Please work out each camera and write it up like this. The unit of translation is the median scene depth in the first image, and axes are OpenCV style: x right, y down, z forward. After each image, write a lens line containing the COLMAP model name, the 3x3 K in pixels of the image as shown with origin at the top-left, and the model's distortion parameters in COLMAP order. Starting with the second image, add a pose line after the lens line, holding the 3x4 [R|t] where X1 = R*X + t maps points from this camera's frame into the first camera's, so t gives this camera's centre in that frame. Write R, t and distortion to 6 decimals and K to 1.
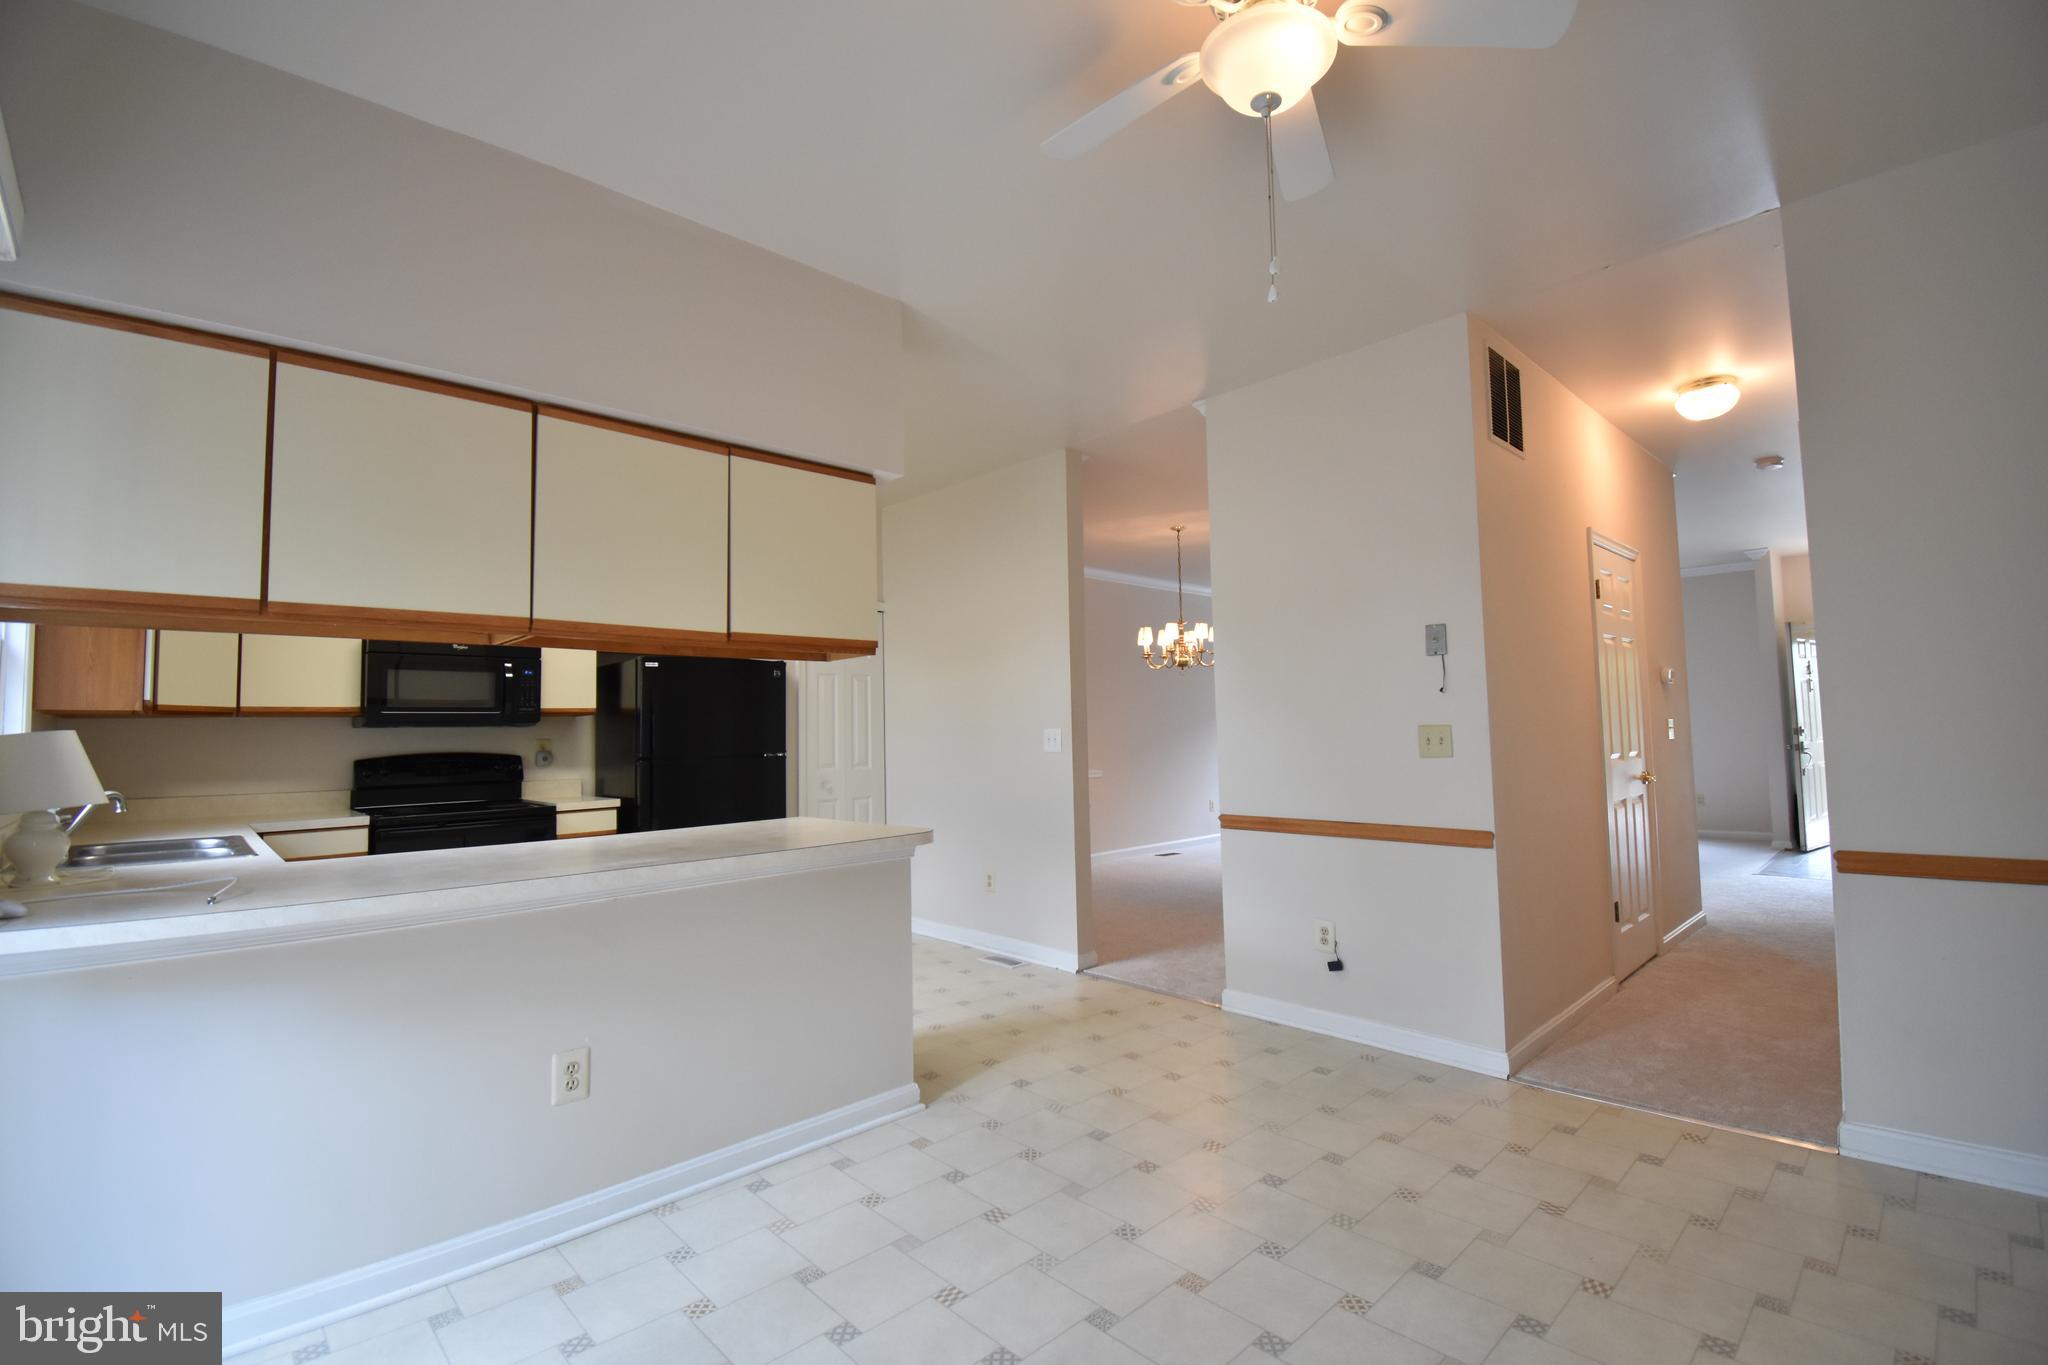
lens RADIAL K [[900.8, 0, 1028.5], [0, 900.8, 678.9], [0, 0, 1]] dist [0.025937, -0.031960]
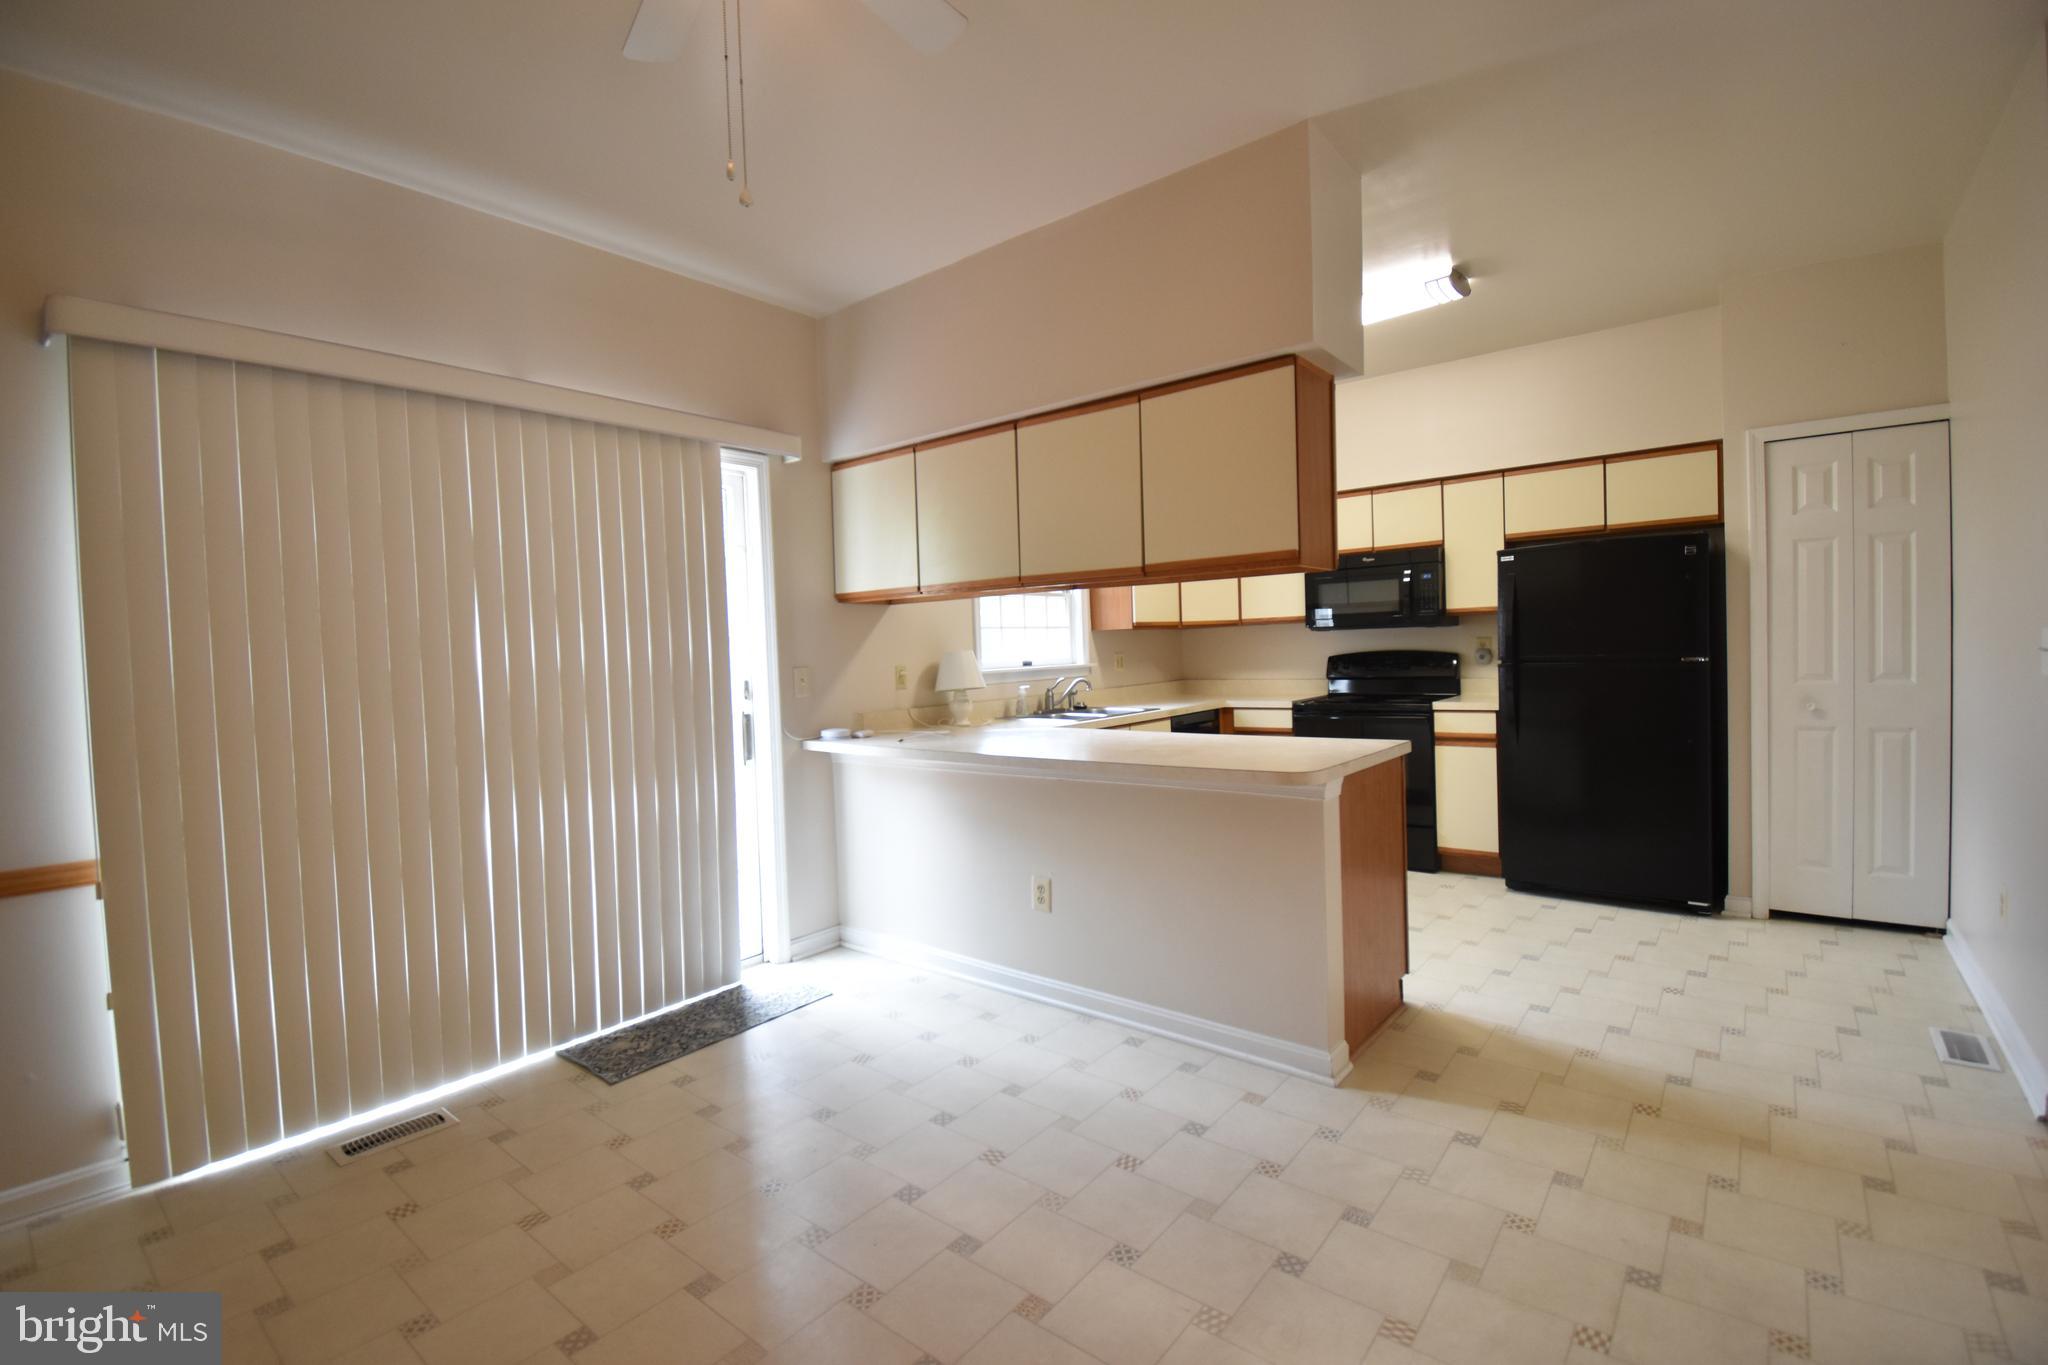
lens RADIAL K [[900.8, 0, 1028.5], [0, 900.8, 678.9], [0, 0, 1]] dist [0.025937, -0.031960]
pose [[0.127737, 0.051324, -0.990479, 0.648235], [0.091863, 0.993755, 0.063341, 0.003977], [0.987545, -0.099079, 0.122224, 0.604981]]
